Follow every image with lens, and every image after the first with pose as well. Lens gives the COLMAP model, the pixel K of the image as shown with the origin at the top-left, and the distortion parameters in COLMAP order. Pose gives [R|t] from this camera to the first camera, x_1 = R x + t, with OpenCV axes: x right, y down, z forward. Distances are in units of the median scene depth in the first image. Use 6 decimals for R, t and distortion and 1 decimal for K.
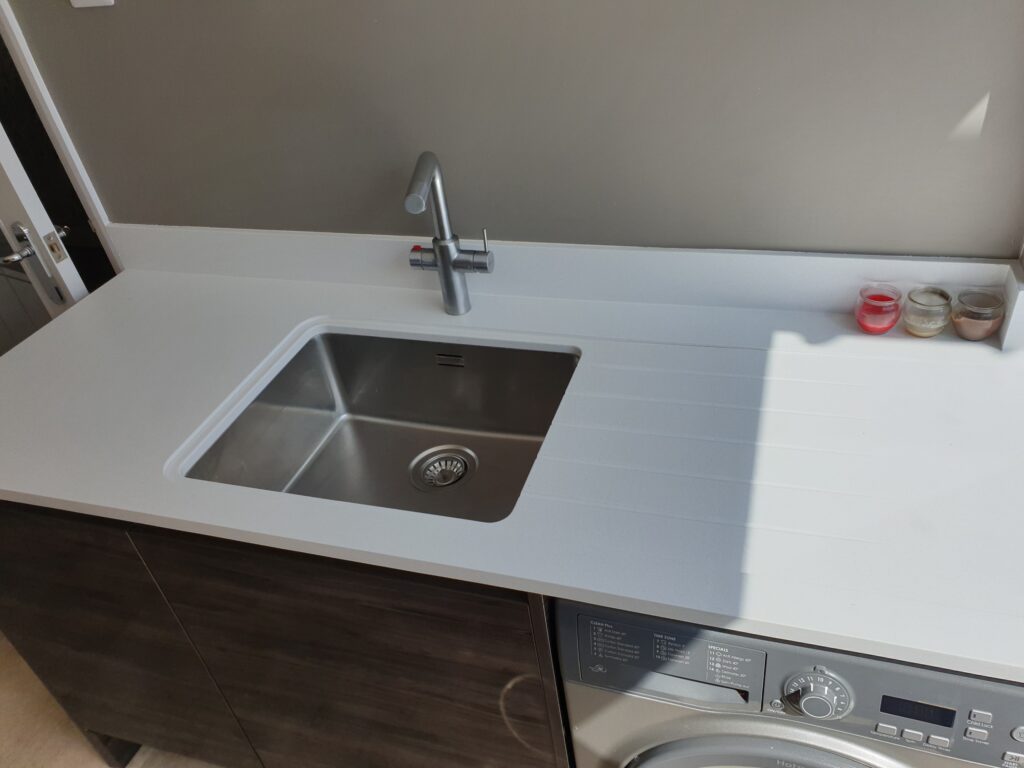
lens RADIAL K [[790.1, 0, 538.4], [0, 790.1, 383.3], [0, 0, 1]] dist [0.002716, 0.048075]
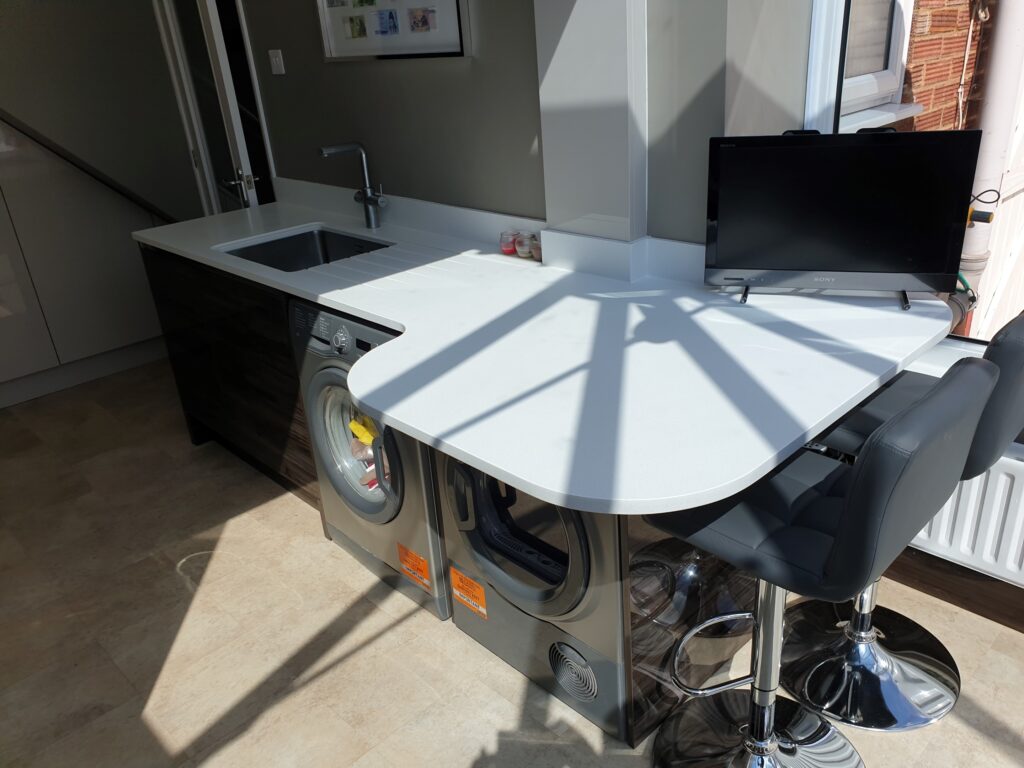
lens RADIAL K [[785.6, 0, 508.8], [0, 785.6, 399.7], [0, 0, 1]] dist [0.005980, -0.005014]
pose [[0.873656, 0.249231, -0.417863, 1.381982], [-0.307235, 0.948545, -0.076606, 0.444382], [0.377269, 0.195309, 0.905275, -0.711725]]
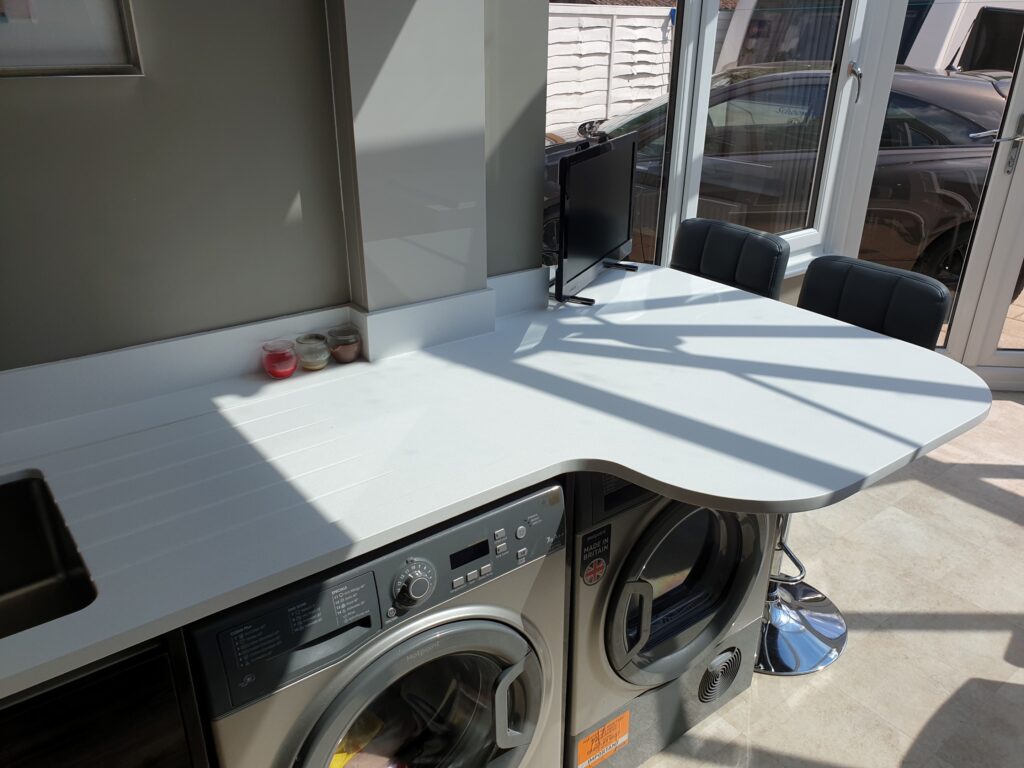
lens RADIAL K [[785.6, 0, 508.8], [0, 785.6, 399.7], [0, 0, 1]] dist [0.005980, -0.005014]
pose [[0.577840, -0.237715, 0.780764, -0.376938], [0.417828, 0.907934, -0.032799, 0.167469], [-0.701085, 0.345178, 0.623964, -0.023008]]
